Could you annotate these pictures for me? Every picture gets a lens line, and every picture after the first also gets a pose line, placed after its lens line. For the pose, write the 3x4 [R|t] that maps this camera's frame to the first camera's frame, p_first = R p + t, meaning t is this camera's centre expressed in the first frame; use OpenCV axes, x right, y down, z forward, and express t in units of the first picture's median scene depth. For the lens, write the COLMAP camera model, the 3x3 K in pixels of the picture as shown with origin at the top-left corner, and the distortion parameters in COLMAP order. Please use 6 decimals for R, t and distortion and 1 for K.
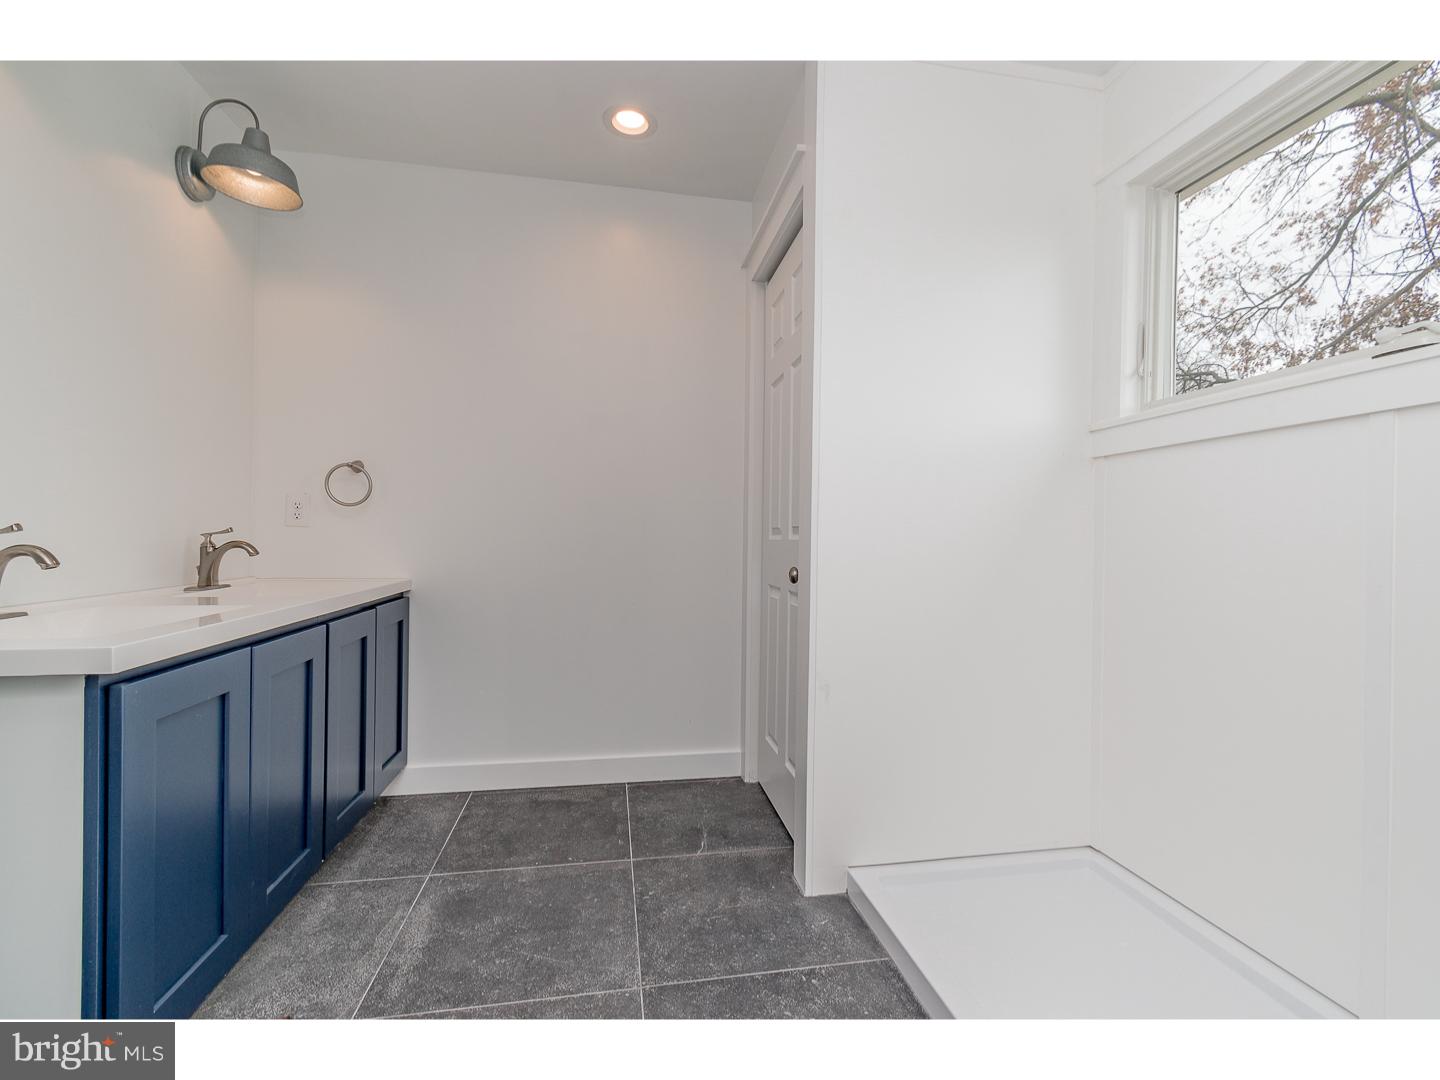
lens RADIAL K [[644.8, 0, 727.6], [0, 644.8, 541.6], [0, 0, 1]] dist [0.000947, -0.000288]
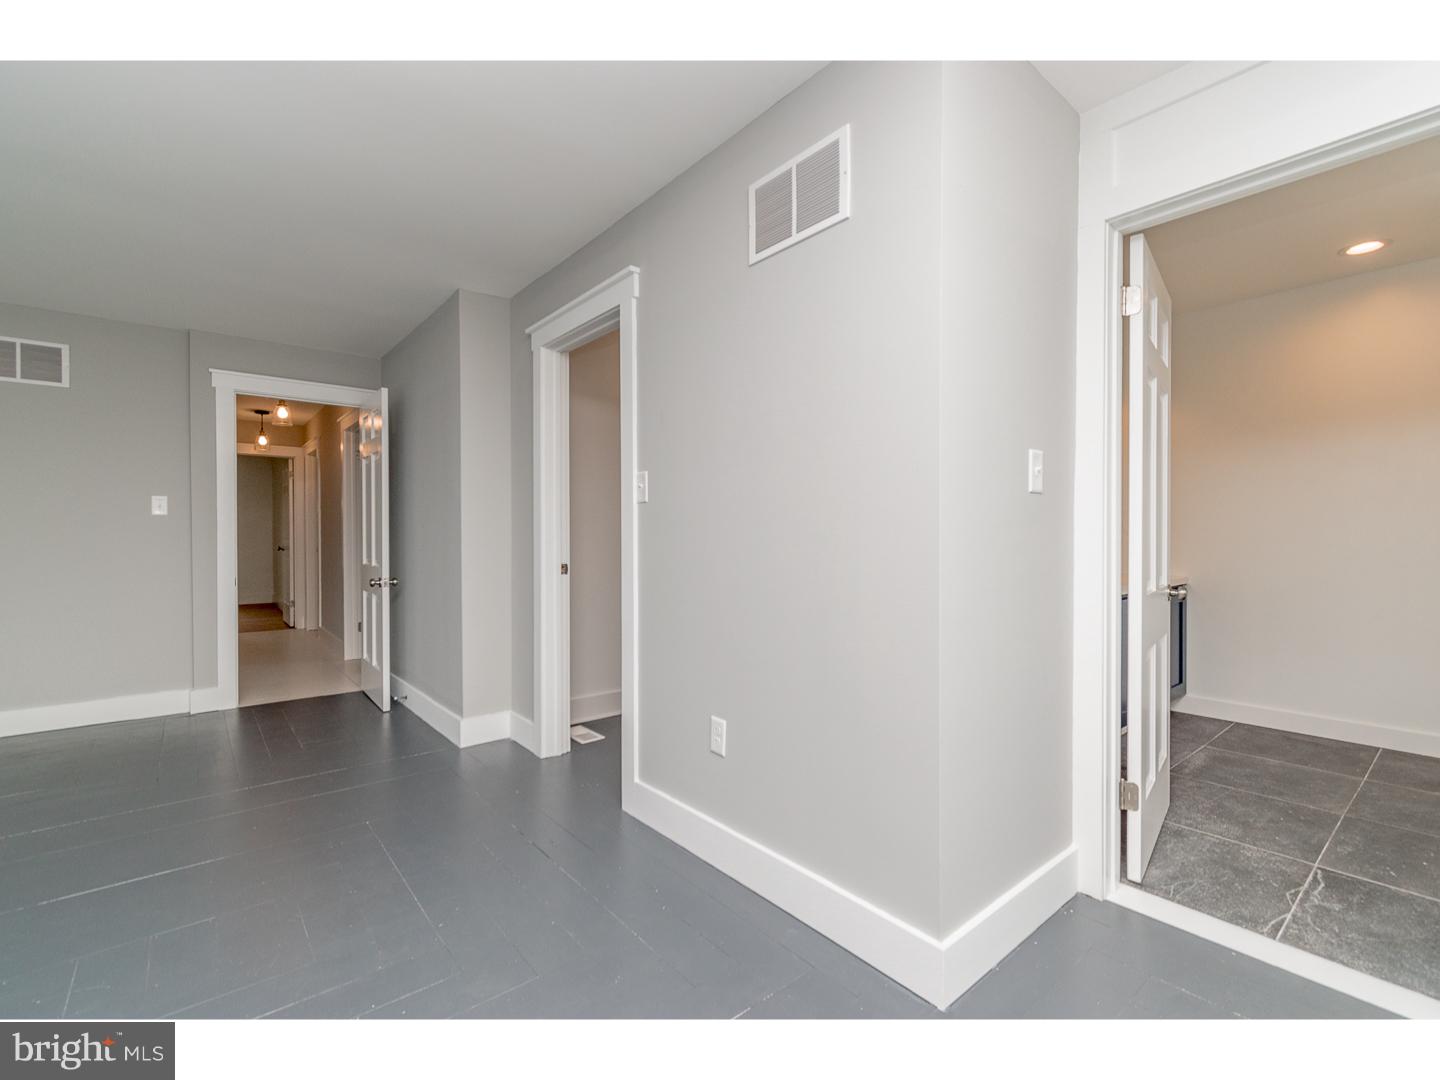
lens RADIAL K [[644.8, 0, 727.6], [0, 644.8, 541.6], [0, 0, 1]] dist [0.000947, -0.000288]
pose [[0.489290, -0.003219, -0.872115, 0.399920], [0.001678, 0.999995, -0.002750, -0.026593], [0.872119, -0.000117, 0.489293, -0.906651]]
